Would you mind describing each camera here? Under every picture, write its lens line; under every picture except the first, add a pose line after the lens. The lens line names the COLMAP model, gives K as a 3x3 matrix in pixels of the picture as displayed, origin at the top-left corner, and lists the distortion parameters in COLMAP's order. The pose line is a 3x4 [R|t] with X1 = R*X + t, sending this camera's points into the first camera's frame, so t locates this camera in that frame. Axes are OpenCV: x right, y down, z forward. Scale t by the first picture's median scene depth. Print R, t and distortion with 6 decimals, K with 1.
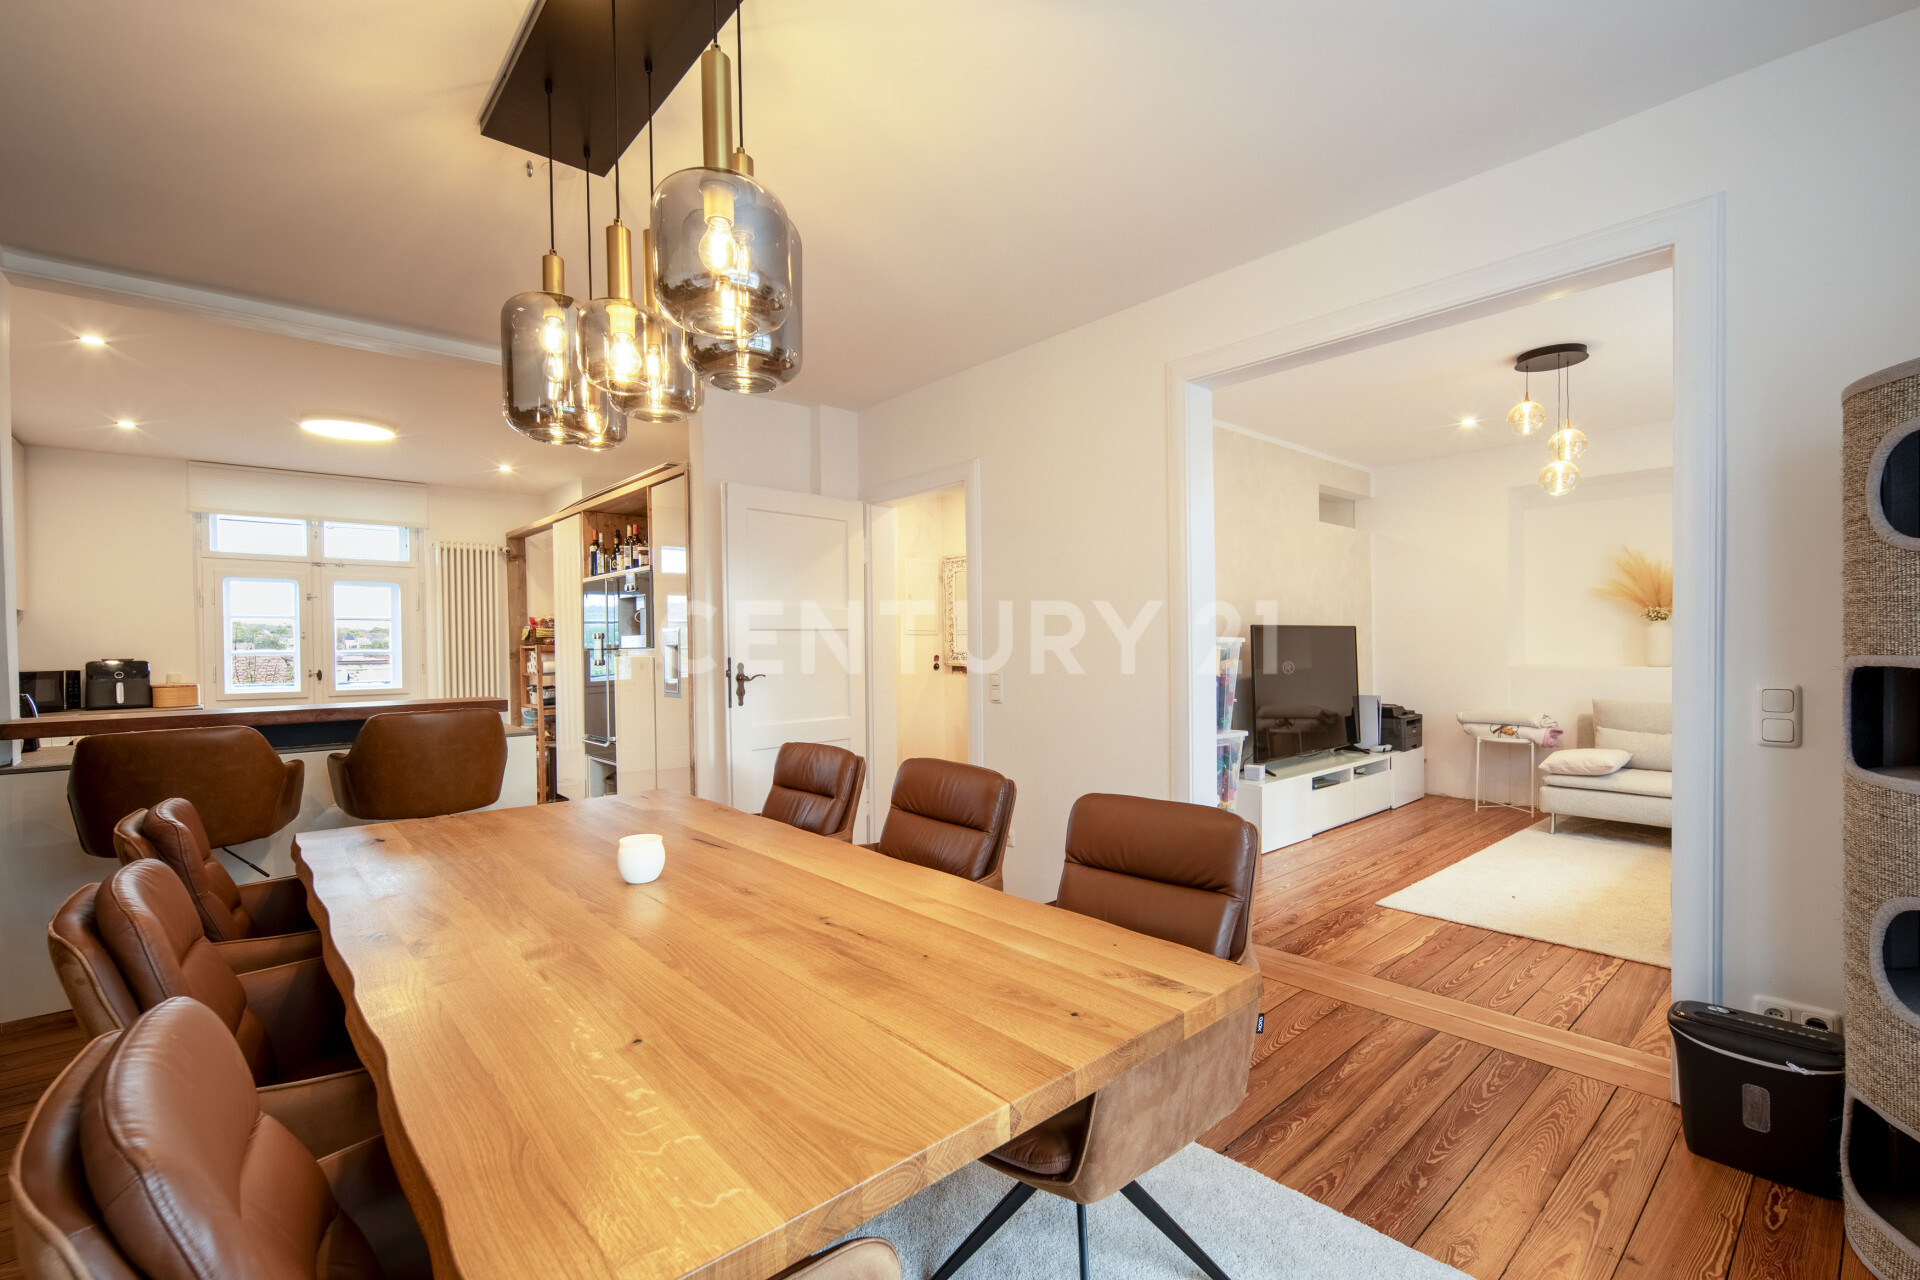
lens RADIAL K [[845.4, 0, 974.4], [0, 845.4, 658.6], [0, 0, 1]] dist [-0.000892, 0.000083]
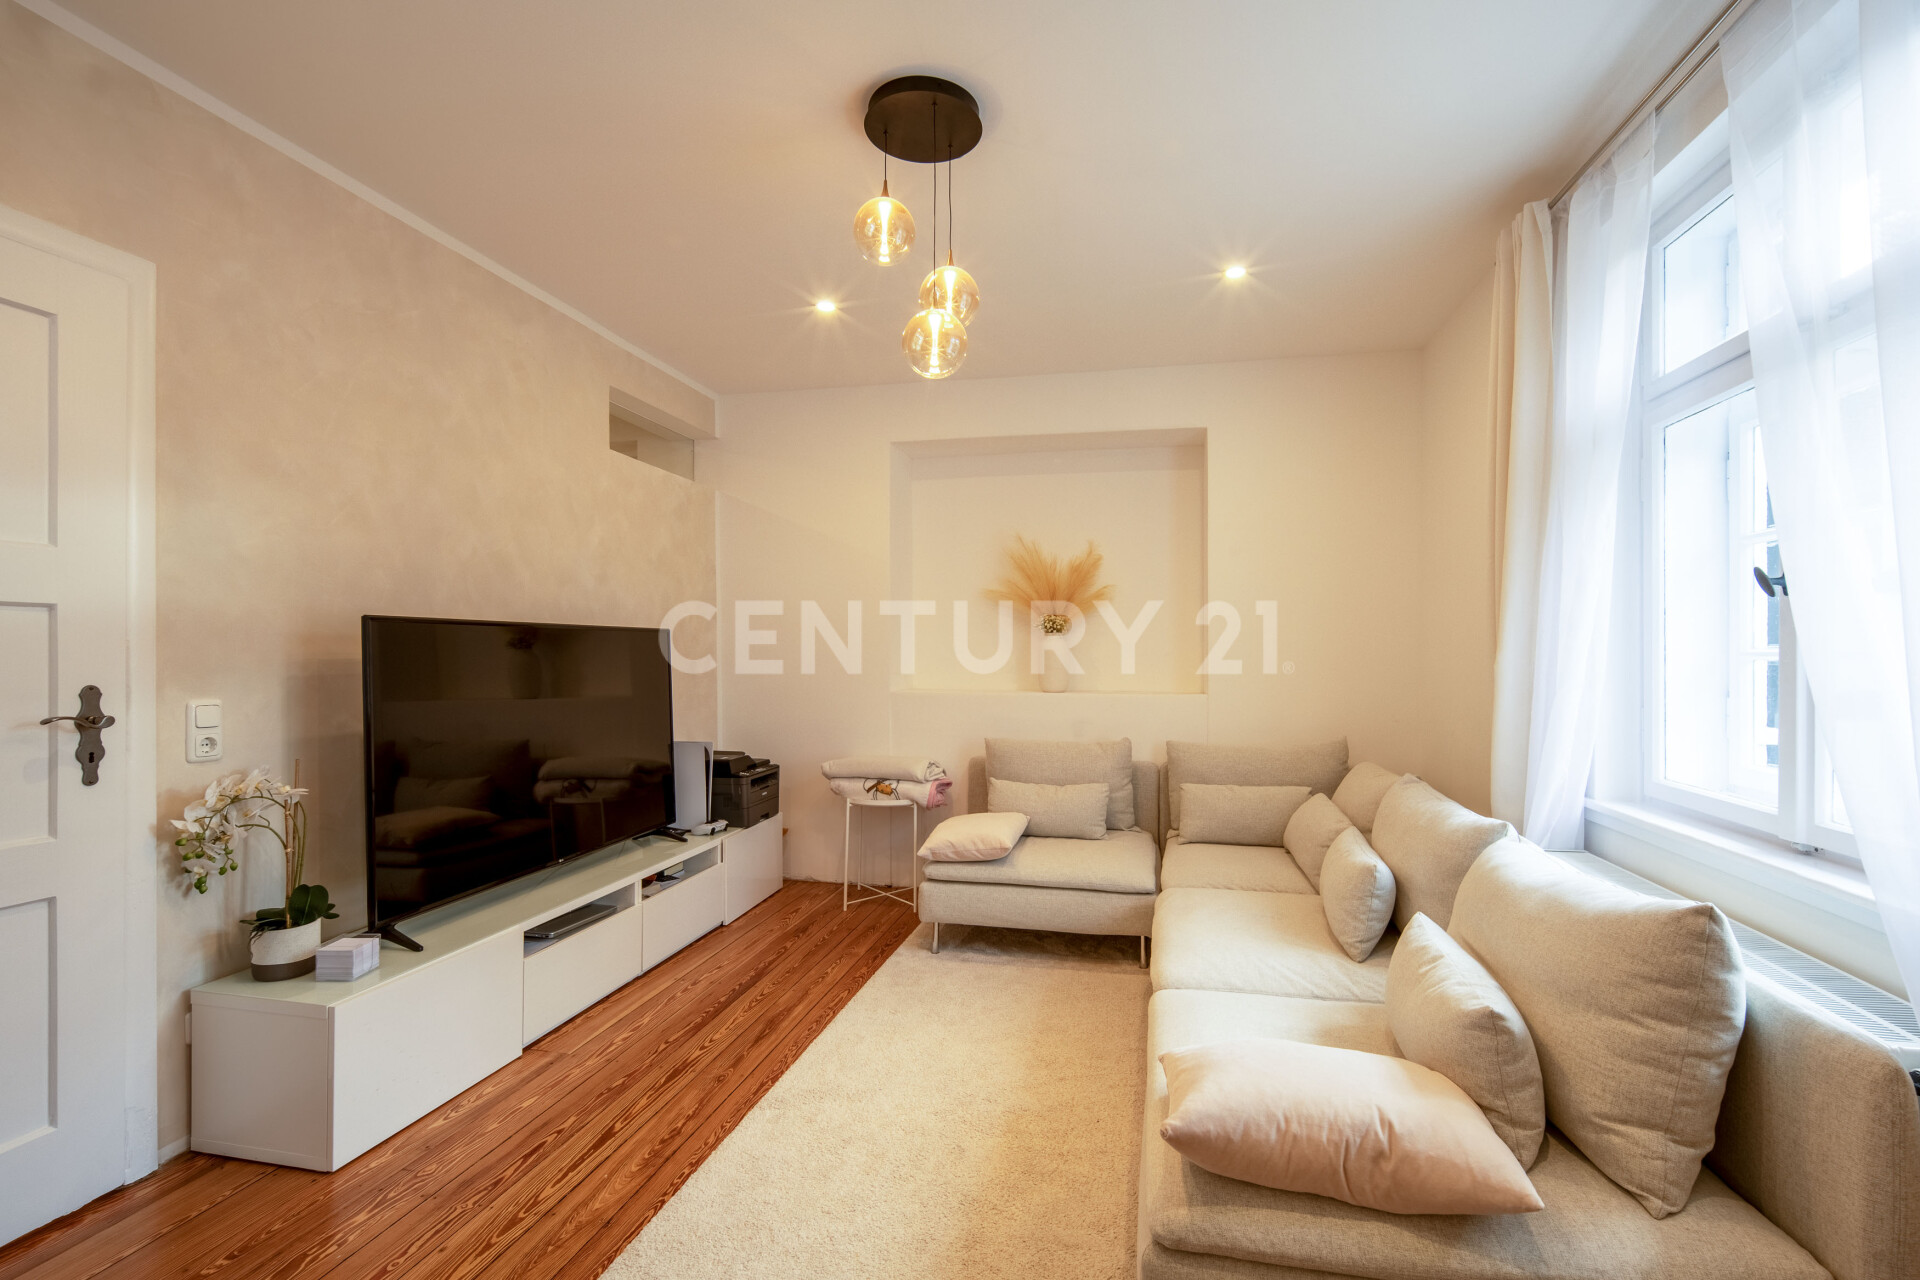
lens RADIAL K [[845.4, 0, 974.4], [0, 845.4, 658.6], [0, 0, 1]] dist [-0.000892, 0.000083]
pose [[0.814320, 0.009534, 0.580338, 0.287926], [-0.000905, 0.999885, -0.015156, -0.008867], [-0.580416, 0.011816, 0.814234, 0.394615]]
